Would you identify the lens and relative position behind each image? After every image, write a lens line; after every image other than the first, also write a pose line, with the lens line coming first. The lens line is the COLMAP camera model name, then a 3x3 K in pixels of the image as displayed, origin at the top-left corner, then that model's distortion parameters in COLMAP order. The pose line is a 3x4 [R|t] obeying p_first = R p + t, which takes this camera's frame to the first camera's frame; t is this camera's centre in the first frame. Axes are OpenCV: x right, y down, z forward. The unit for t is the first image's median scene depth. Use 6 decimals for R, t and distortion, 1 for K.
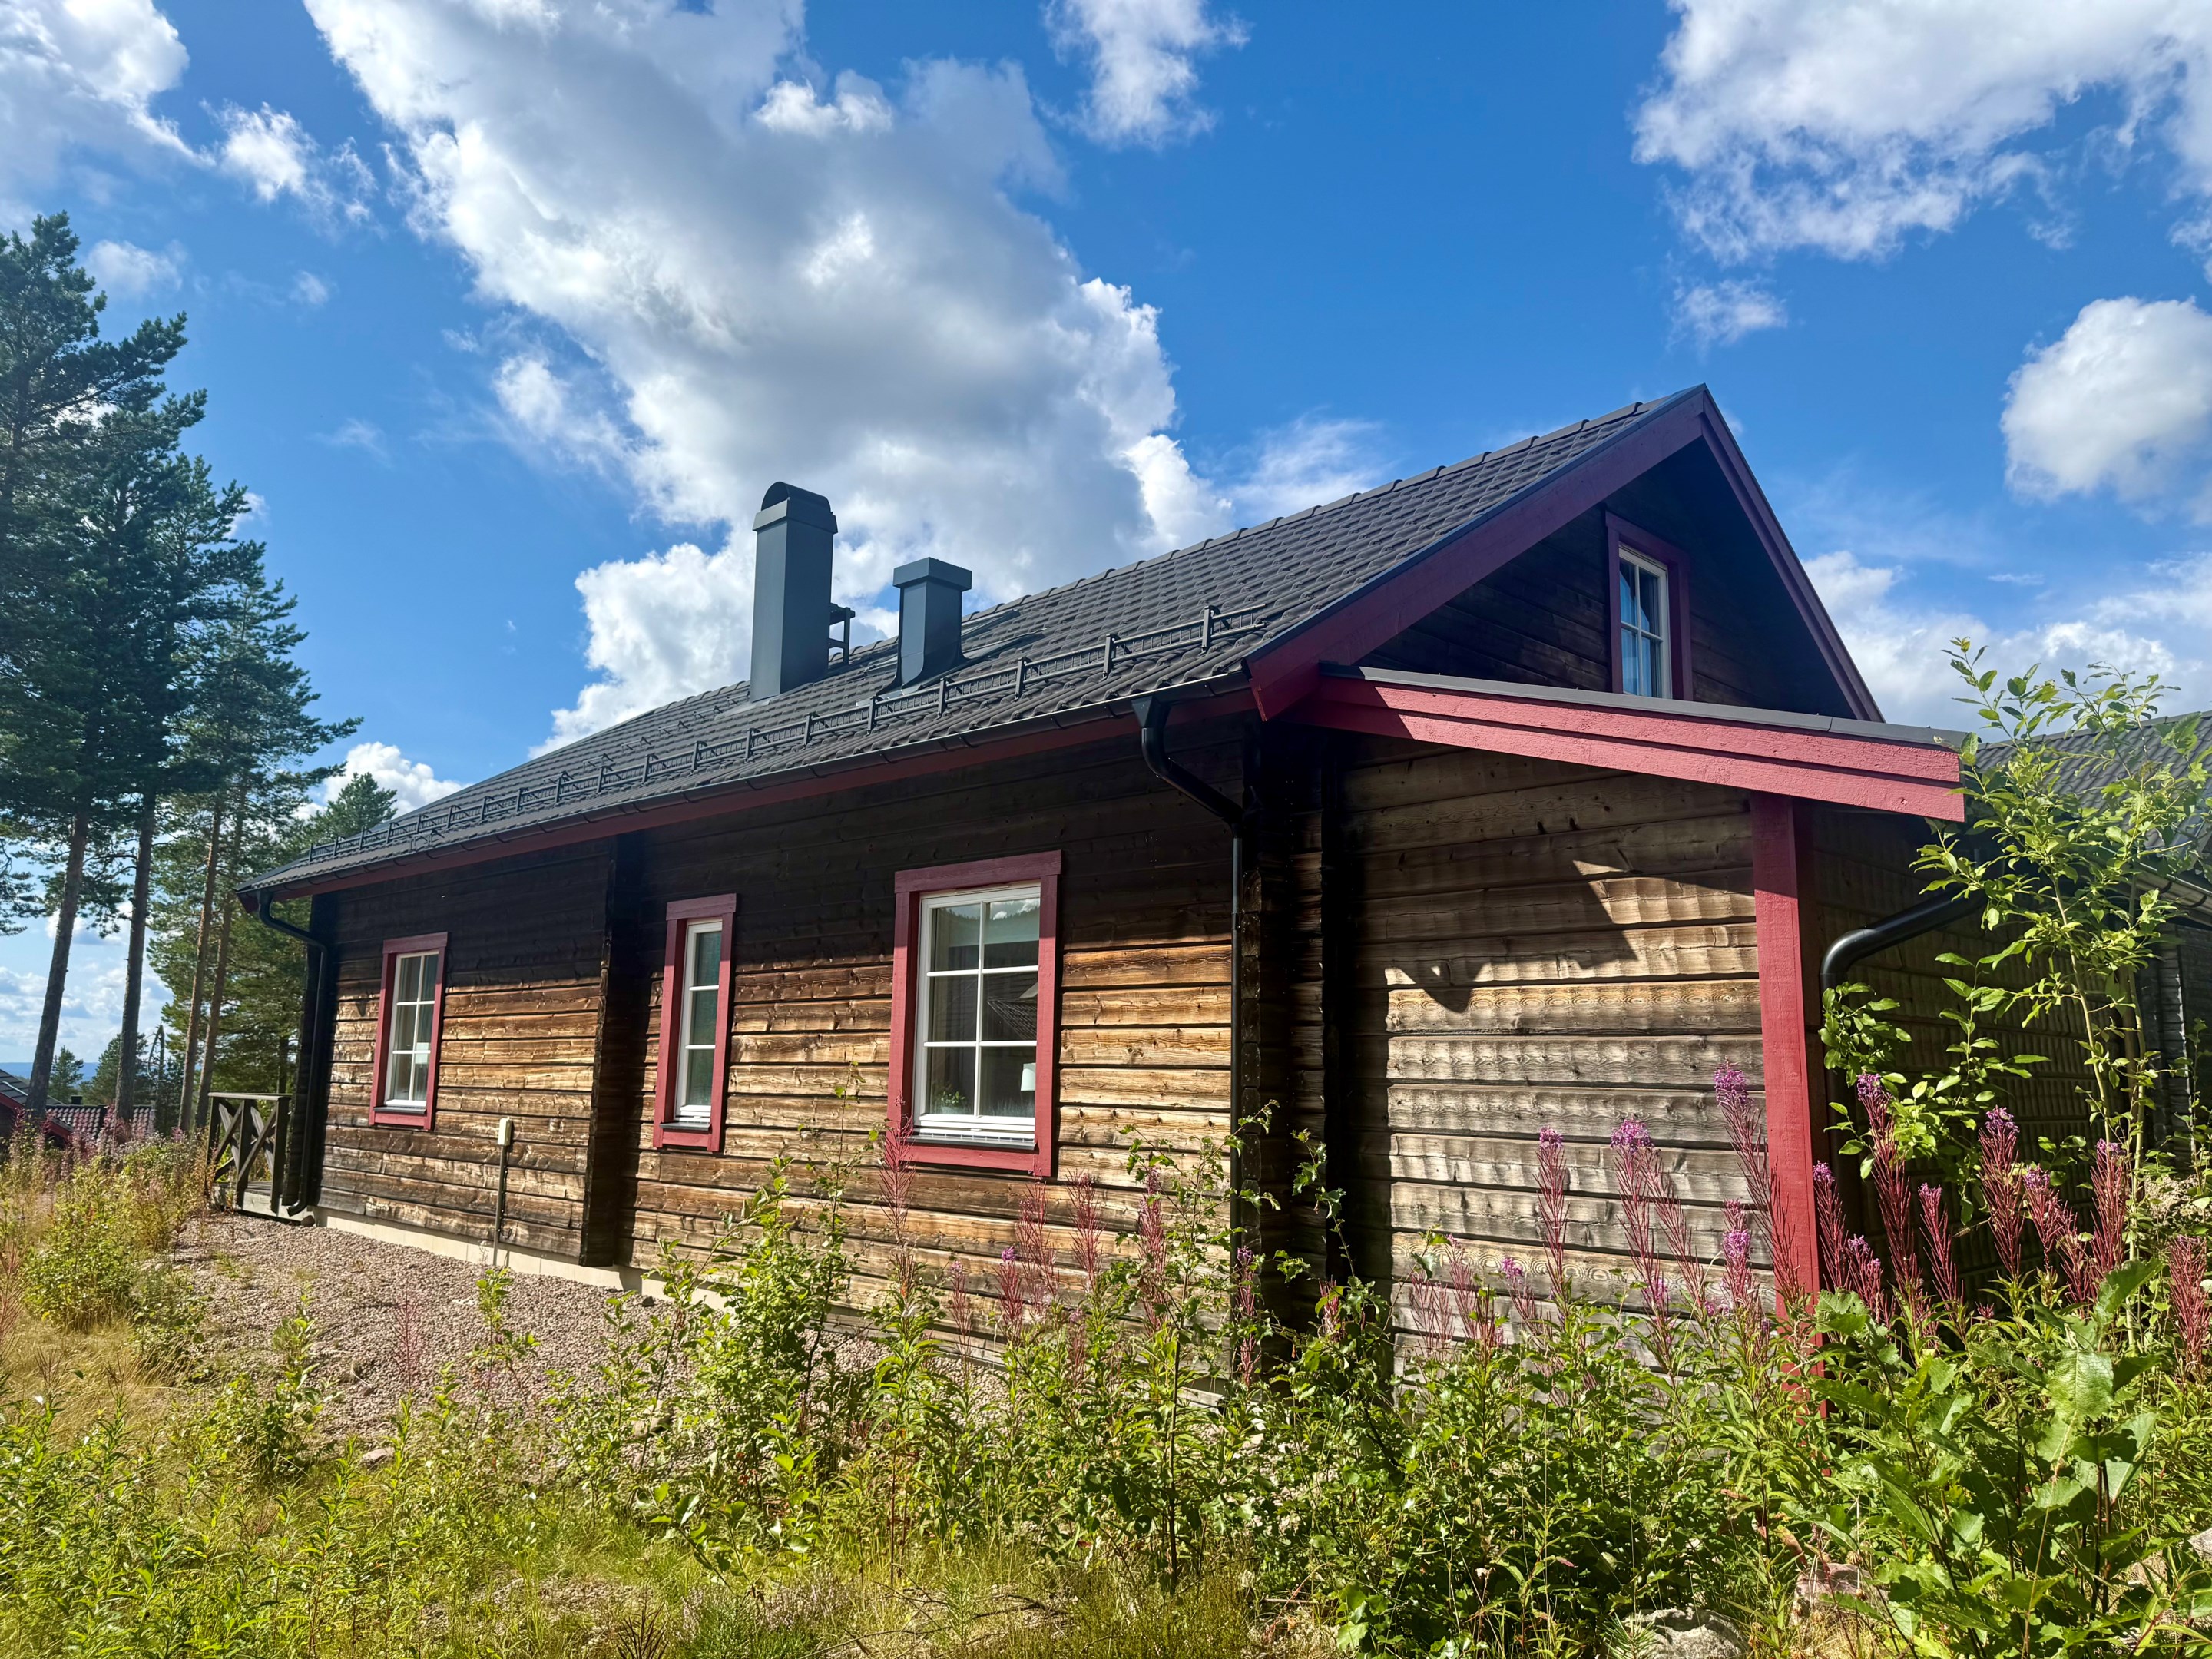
lens RADIAL K [[1581.6, 0, 1106.0], [0, 1581.6, 829.5], [0, 0, 1]] dist [0.103773, -0.116232]
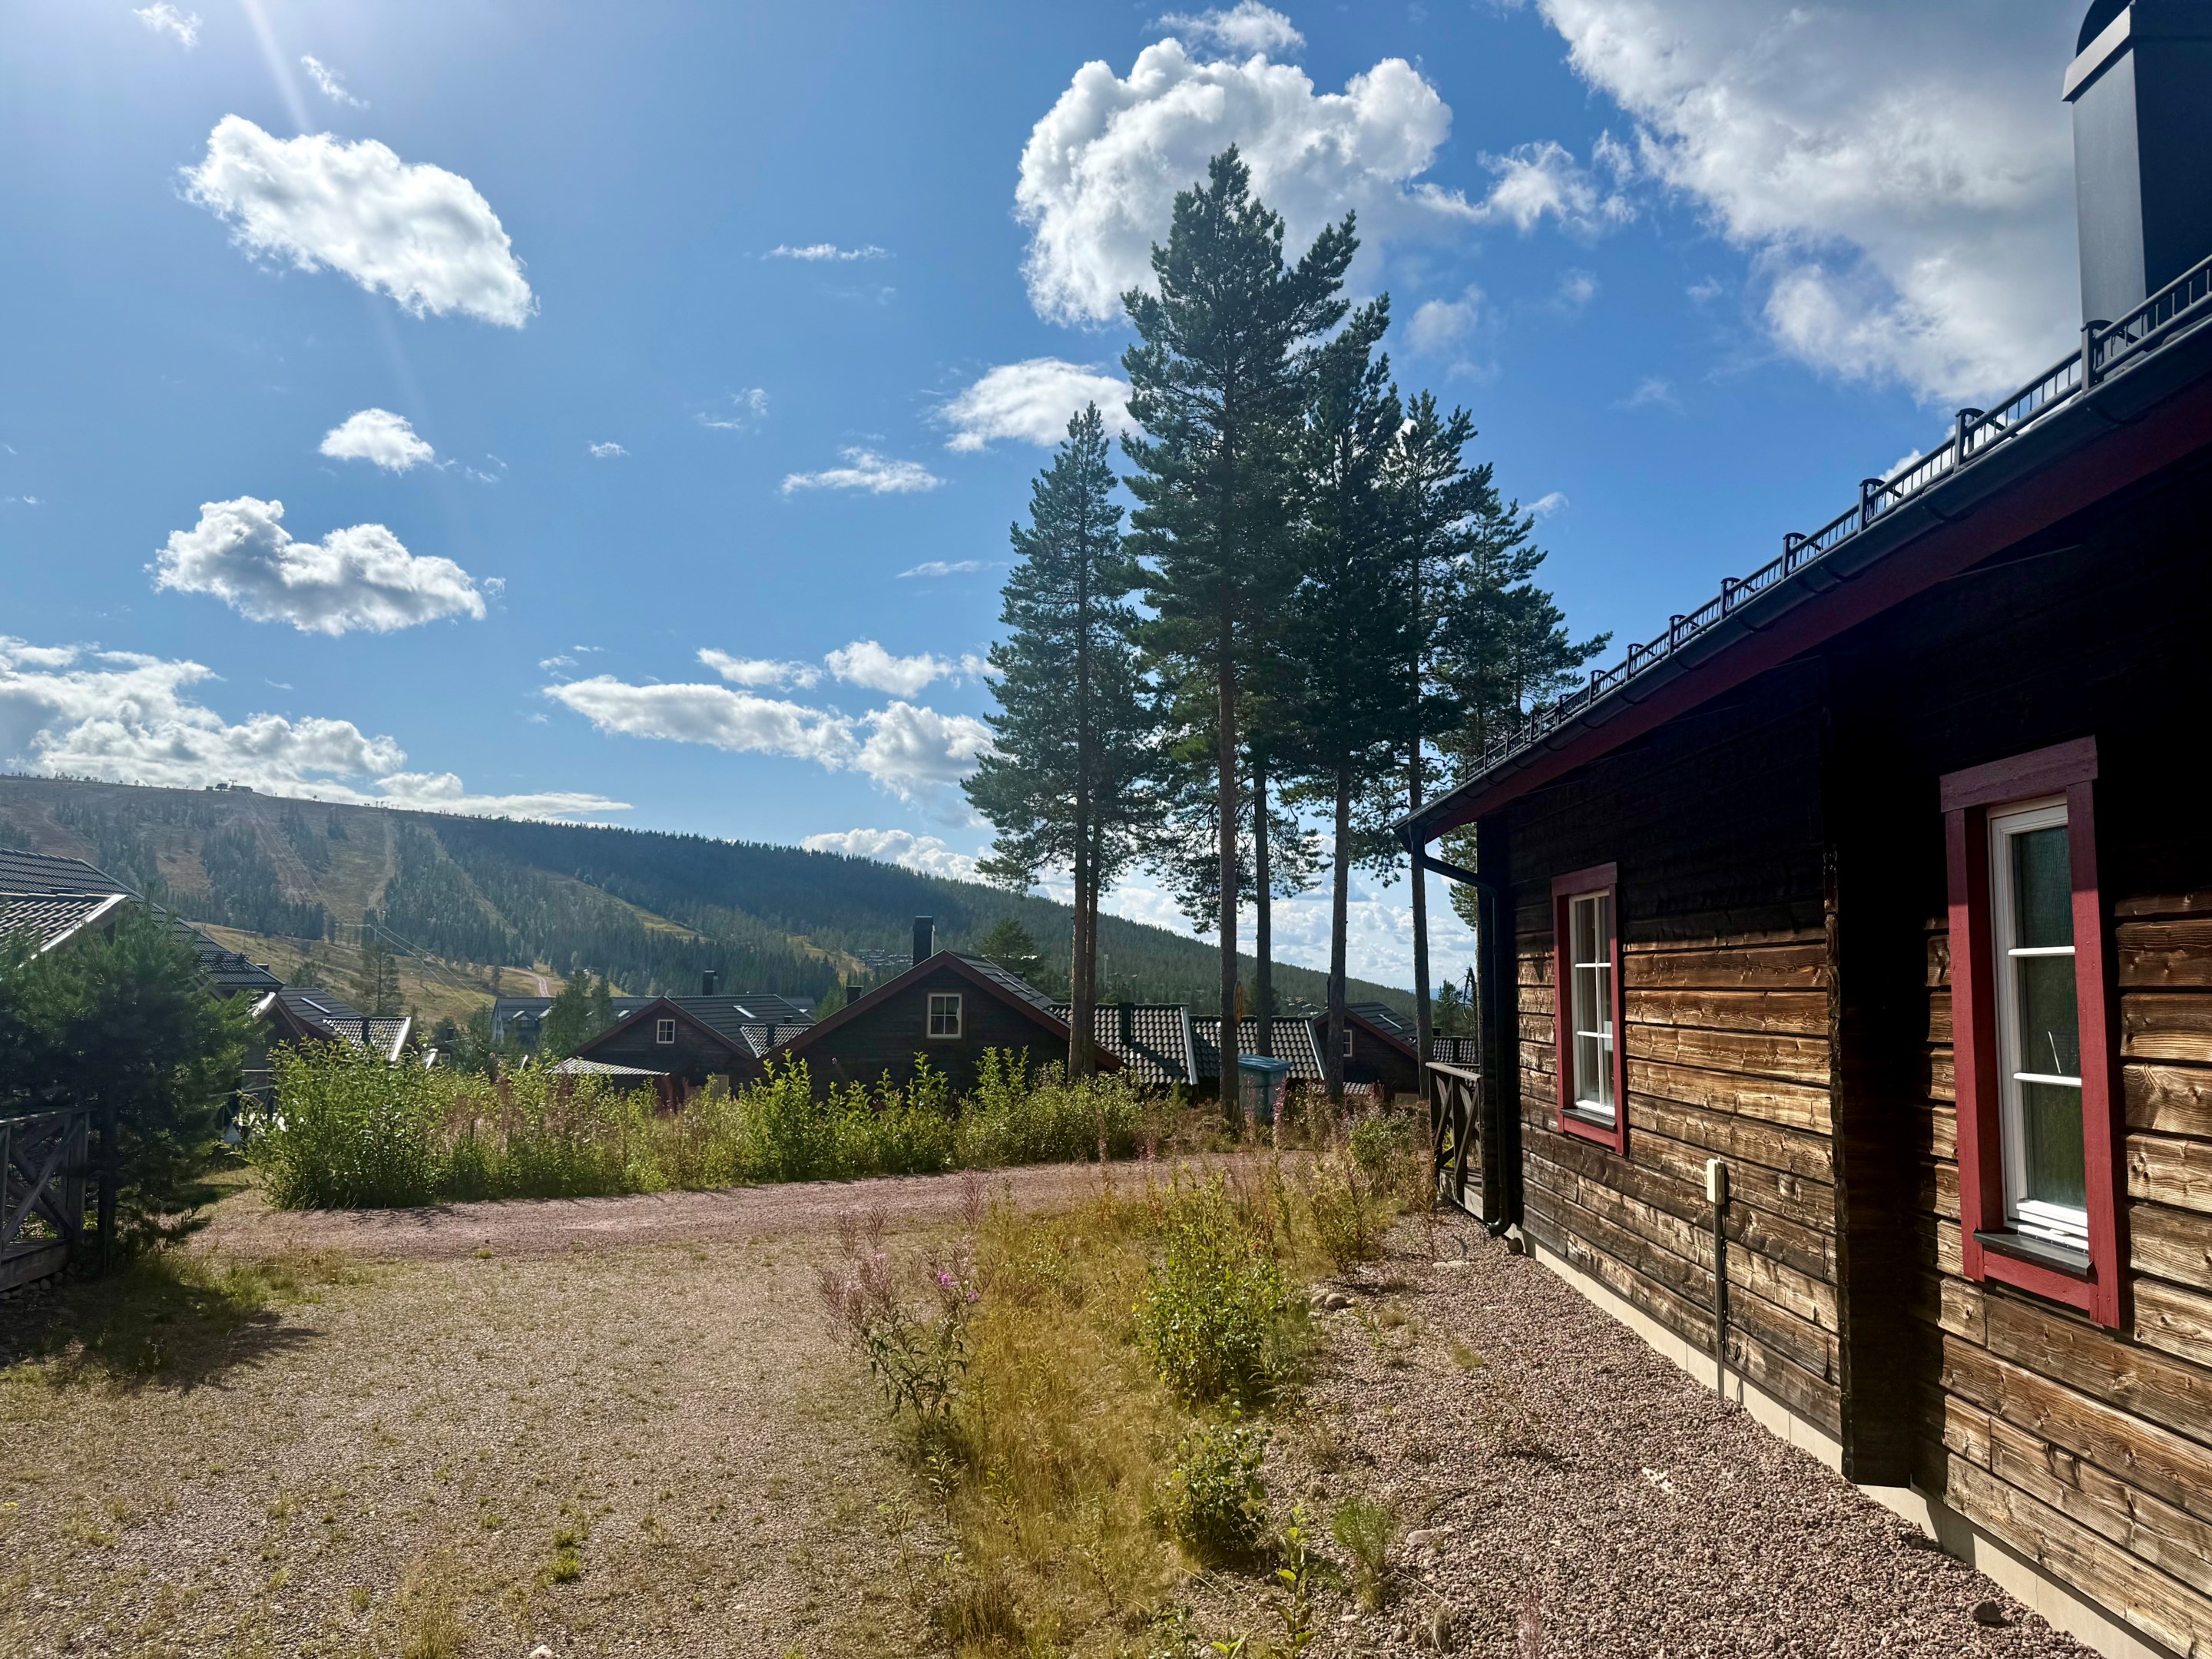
lens RADIAL K [[1581.6, 0, 1106.0], [0, 1581.6, 829.5], [0, 0, 1]] dist [0.103773, -0.116232]
pose [[0.704274, -0.078678, -0.705555, -0.083732], [0.109845, 0.993948, -0.001192, 0.026578], [0.701378, -0.076662, 0.708654, 0.365721]]
